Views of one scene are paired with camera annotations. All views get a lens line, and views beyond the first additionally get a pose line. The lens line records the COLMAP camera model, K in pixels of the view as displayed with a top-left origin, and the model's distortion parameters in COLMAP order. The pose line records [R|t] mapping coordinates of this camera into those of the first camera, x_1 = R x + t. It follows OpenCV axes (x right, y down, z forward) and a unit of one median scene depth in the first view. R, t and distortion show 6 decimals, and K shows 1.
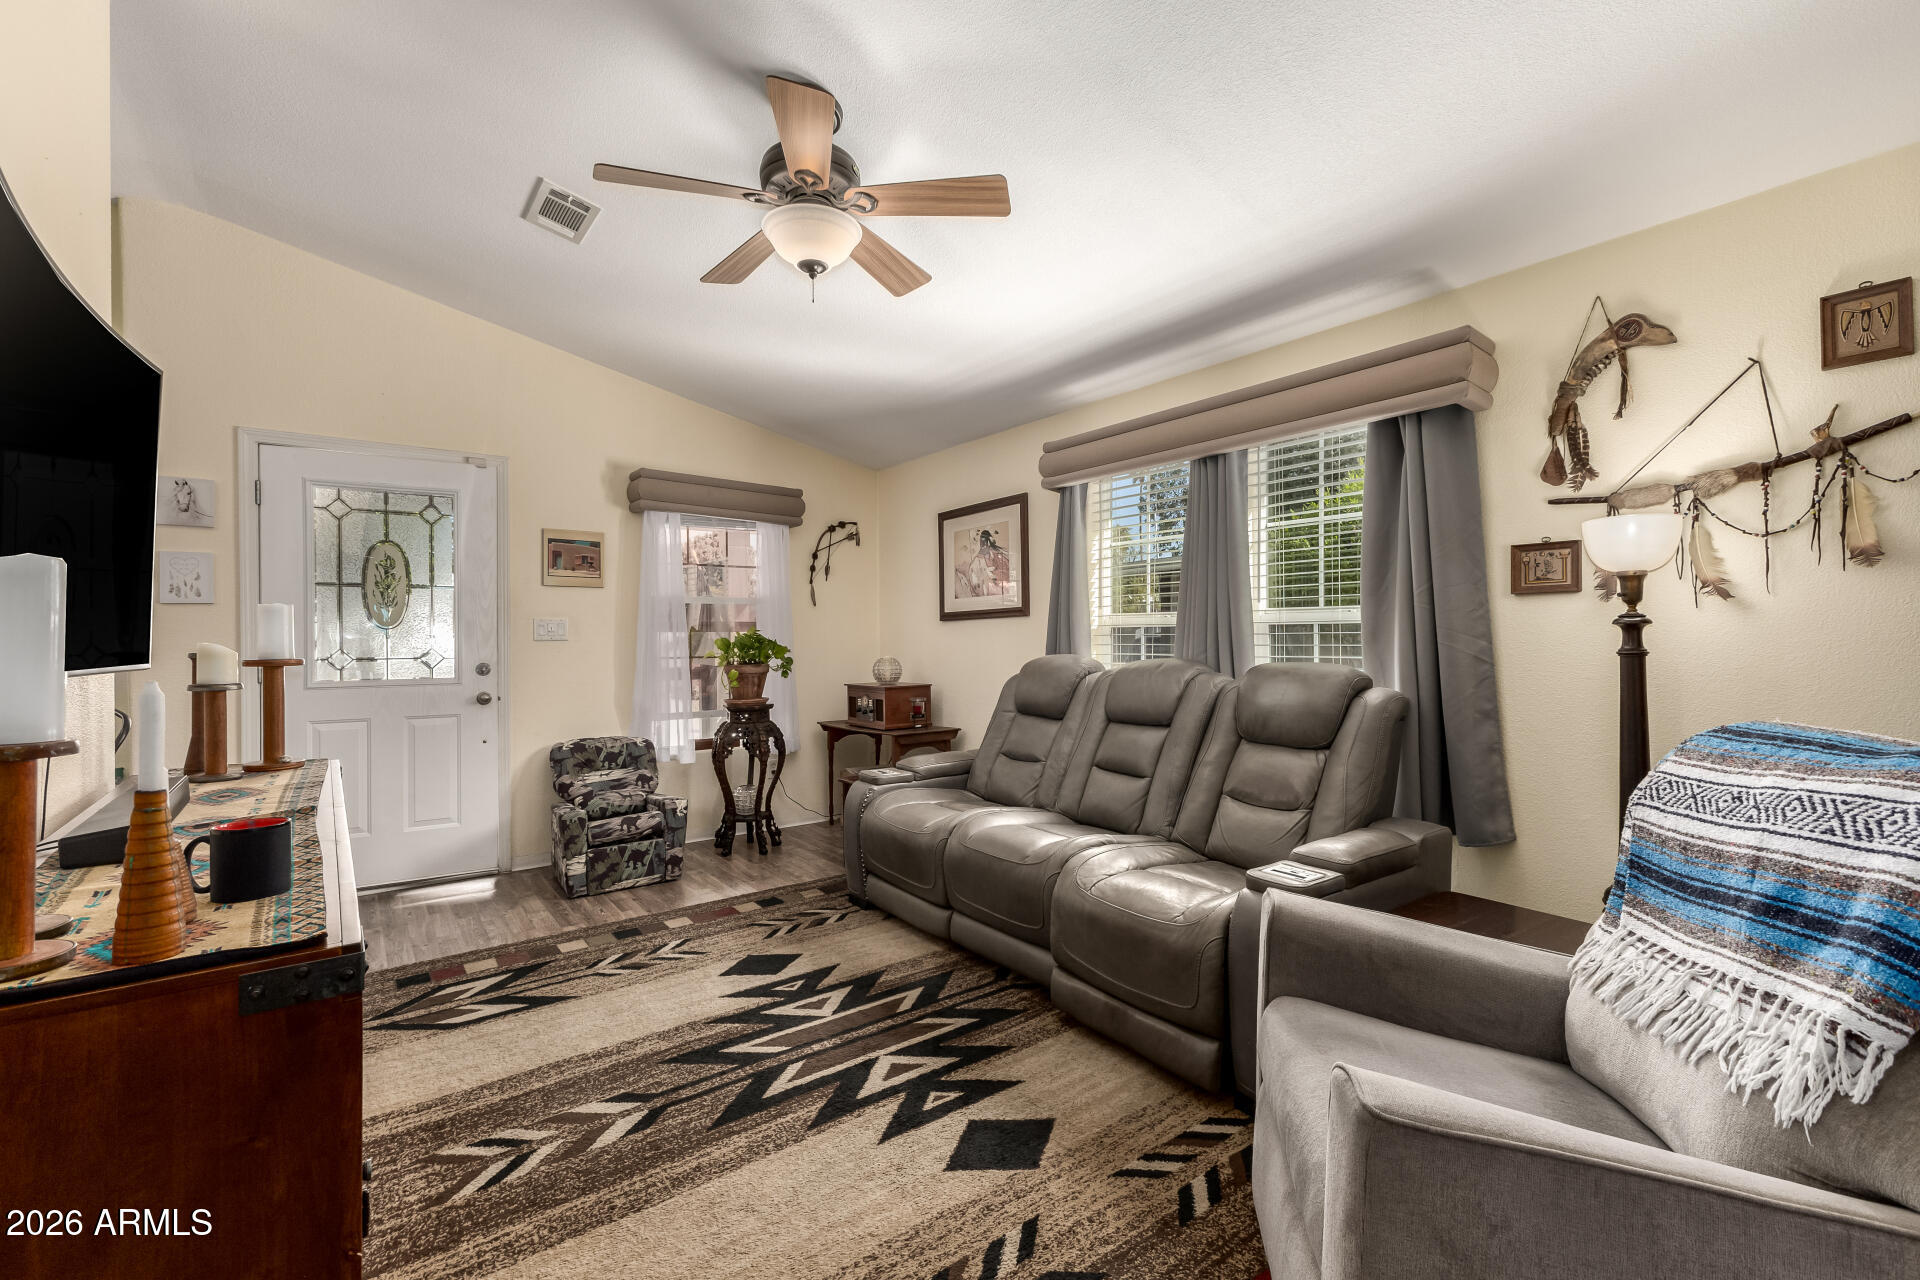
lens RADIAL K [[818.1, 0, 962.2], [0, 818.1, 641.9], [0, 0, 1]] dist [0.003965, -0.000112]
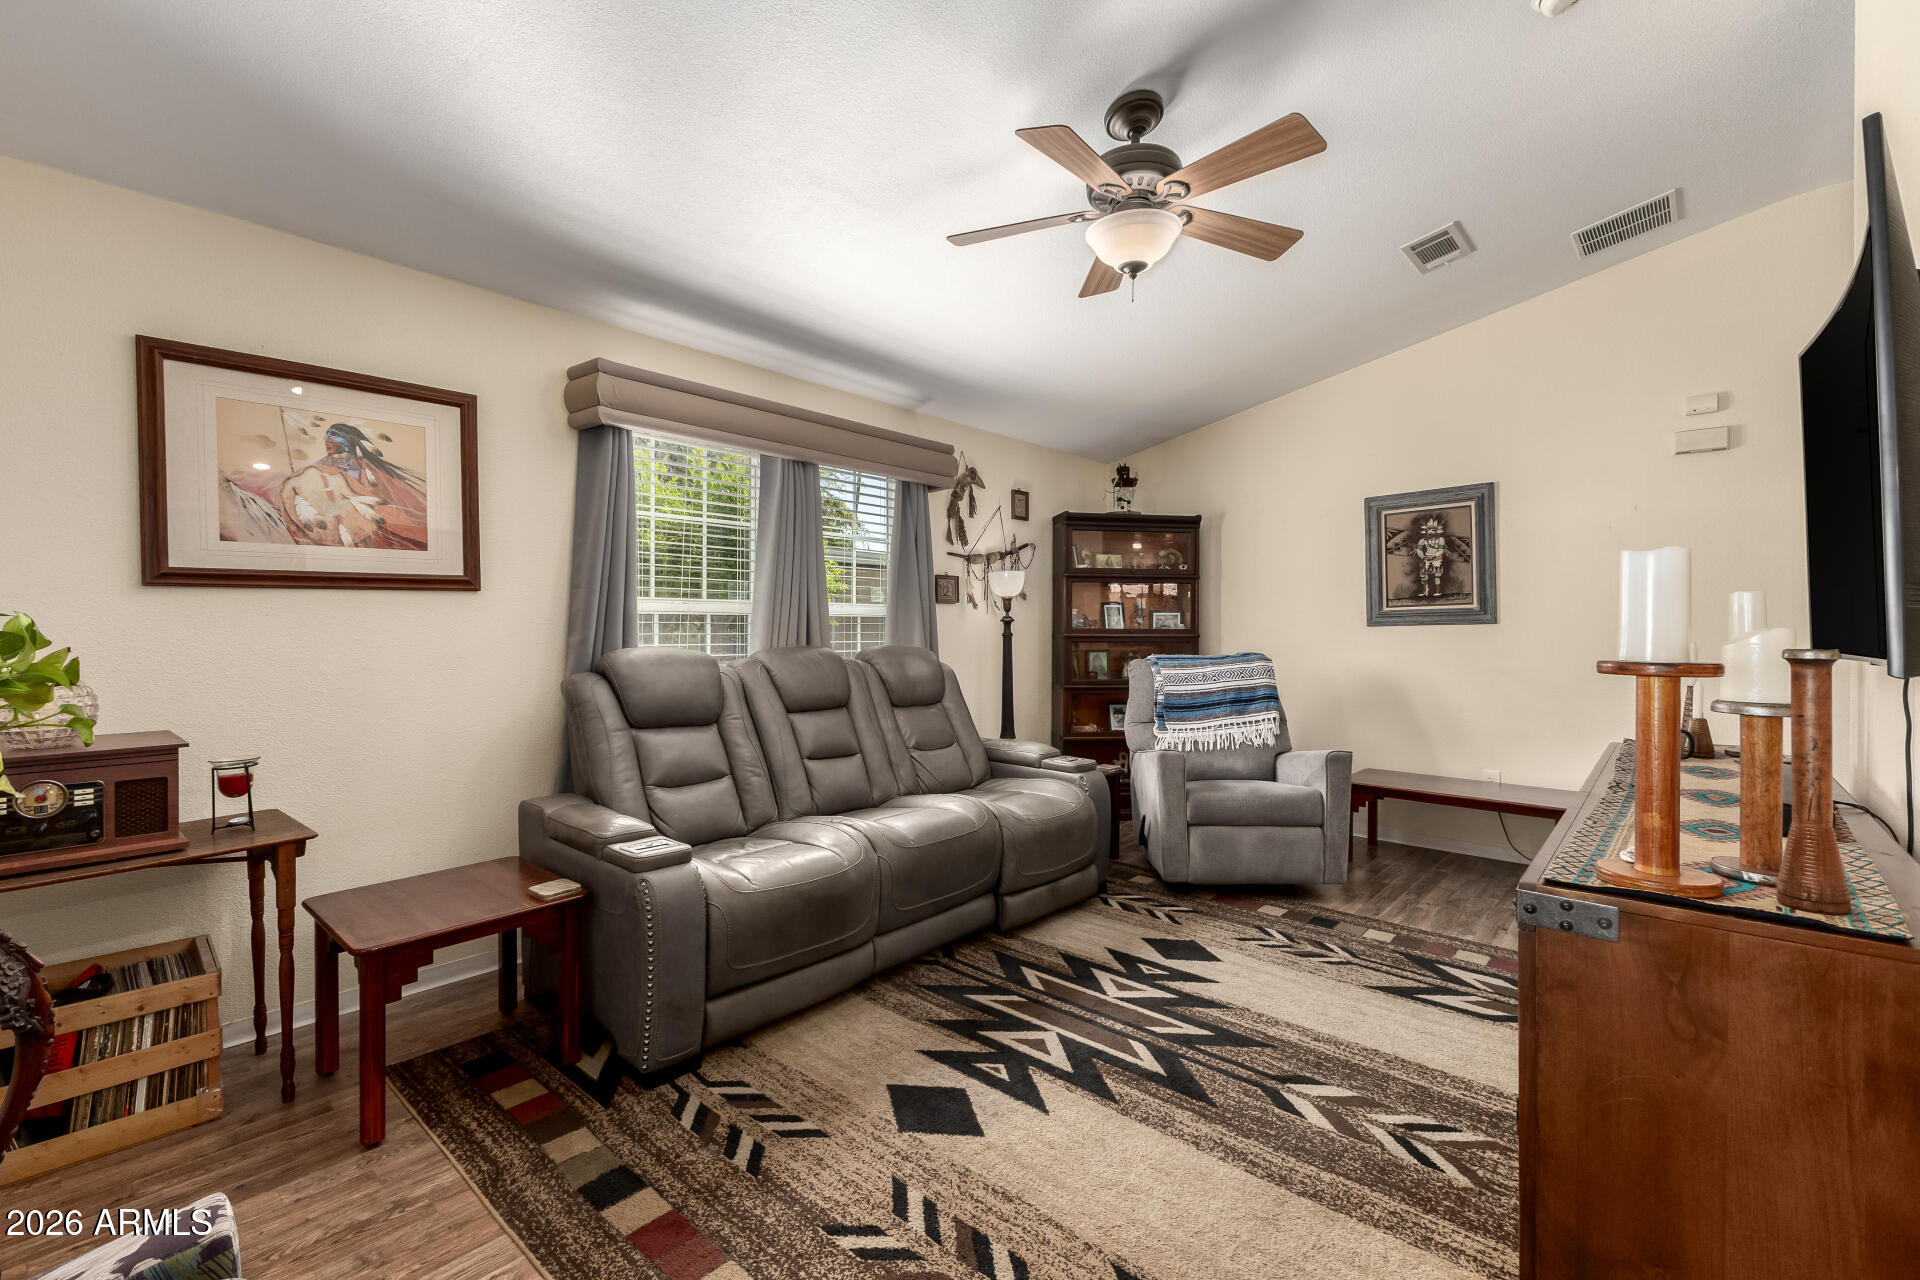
lens RADIAL K [[822.6, 0, 965.9], [0, 822.6, 635.3], [0, 0, 1]] dist [0.005326, -0.000144]
pose [[-0.194941, -0.004892, 0.980803, -1.161429], [0.004866, 0.999970, 0.005955, 0.001331], [-0.980803, 0.005933, -0.194912, 1.404868]]
